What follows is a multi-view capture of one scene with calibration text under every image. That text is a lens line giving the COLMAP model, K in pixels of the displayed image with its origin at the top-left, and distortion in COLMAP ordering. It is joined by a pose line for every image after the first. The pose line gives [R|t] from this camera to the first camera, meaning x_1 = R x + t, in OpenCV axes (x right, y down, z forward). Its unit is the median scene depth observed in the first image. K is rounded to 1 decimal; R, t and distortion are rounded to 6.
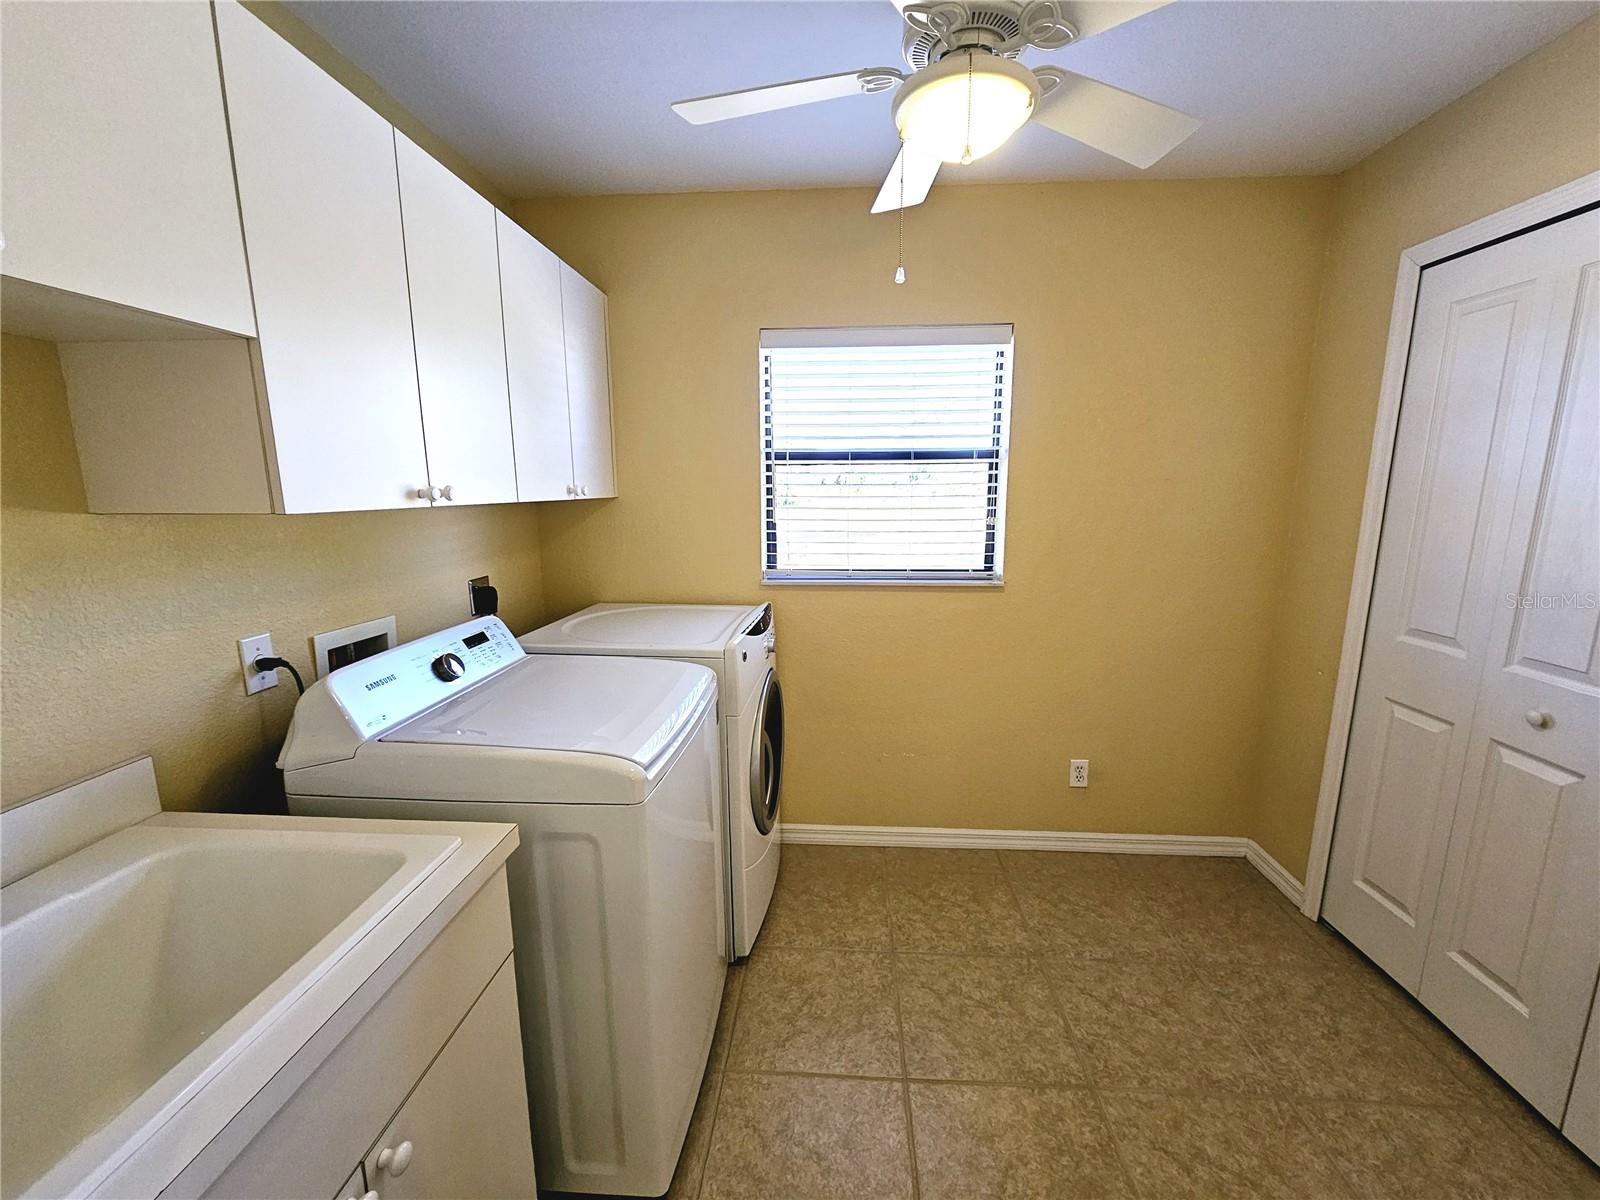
lens RADIAL K [[657.5, 0, 799.7], [0, 657.5, 601.6], [0, 0, 1]] dist [-0.003031, 0.001593]
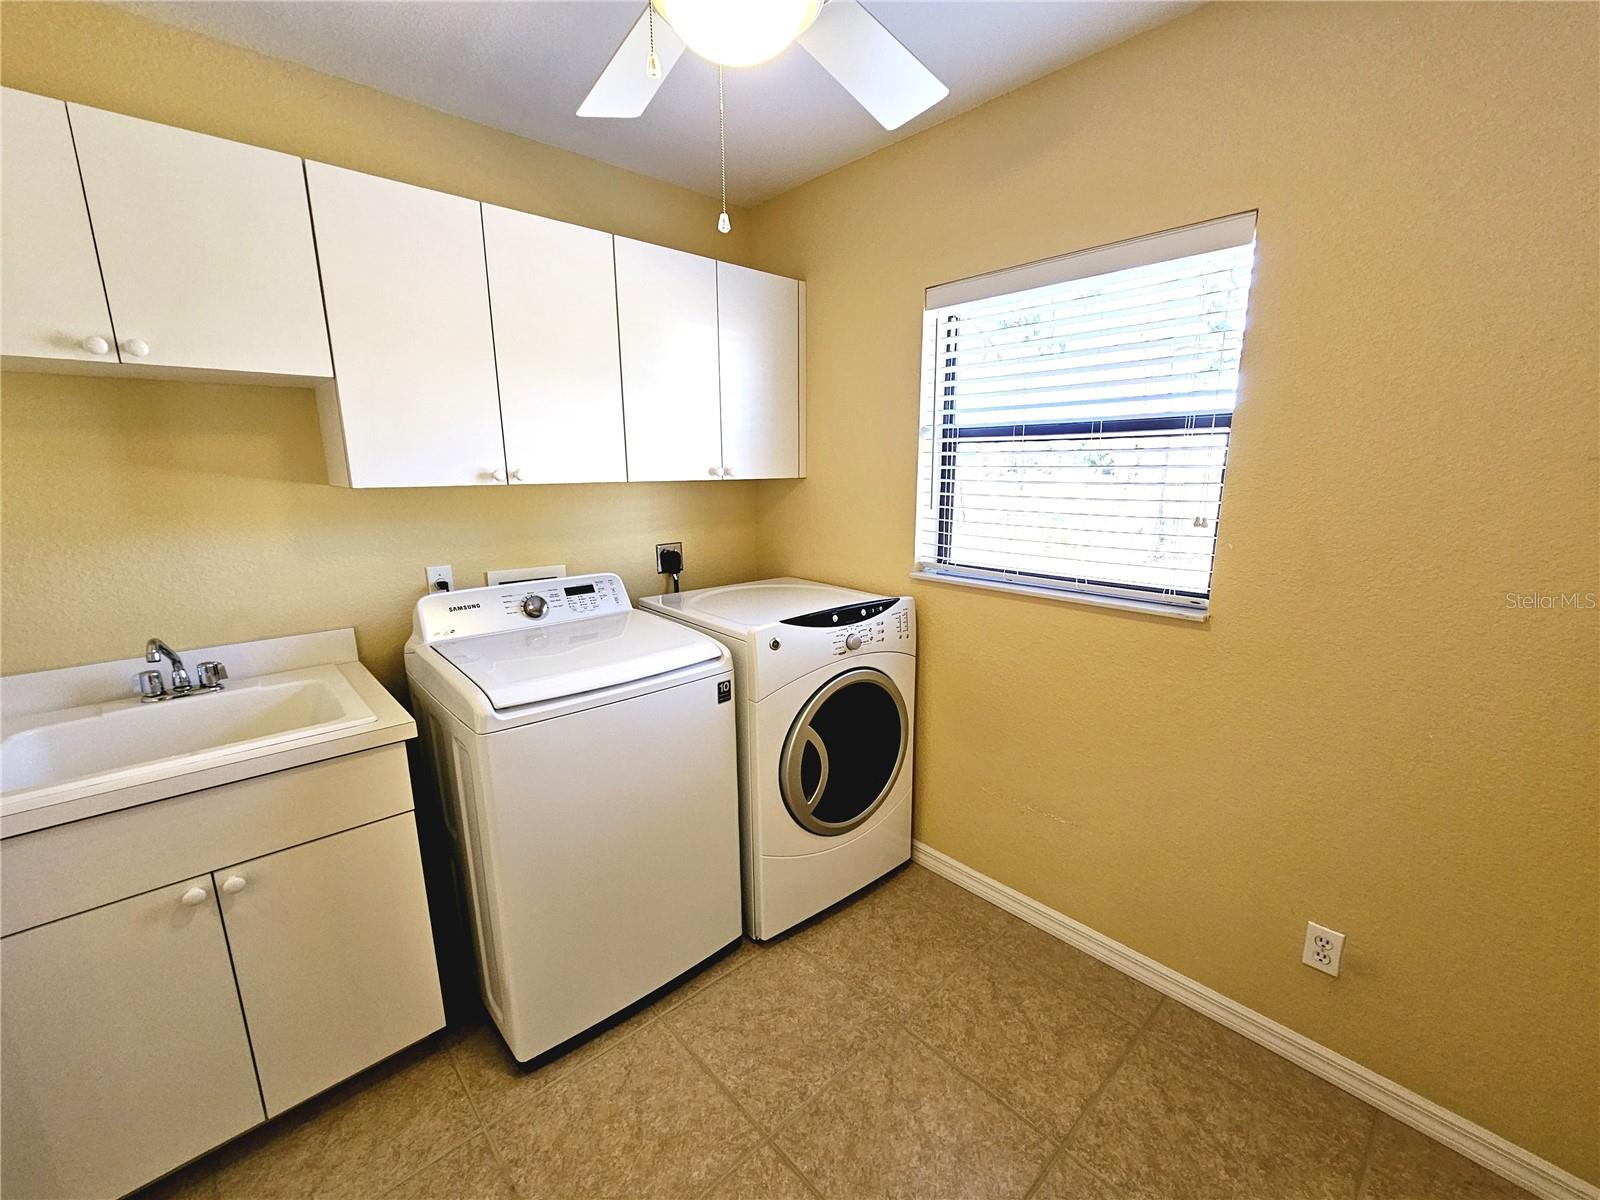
lens RADIAL K [[657.5, 0, 802.1], [0, 657.5, 604.9], [0, 0, 1]] dist [-0.003031, 0.001593]
pose [[0.726988, 0.143710, -0.671443, 0.524861], [-0.117665, 0.989462, 0.084377, -0.055205], [0.676494, 0.017664, 0.736237, 0.273323]]
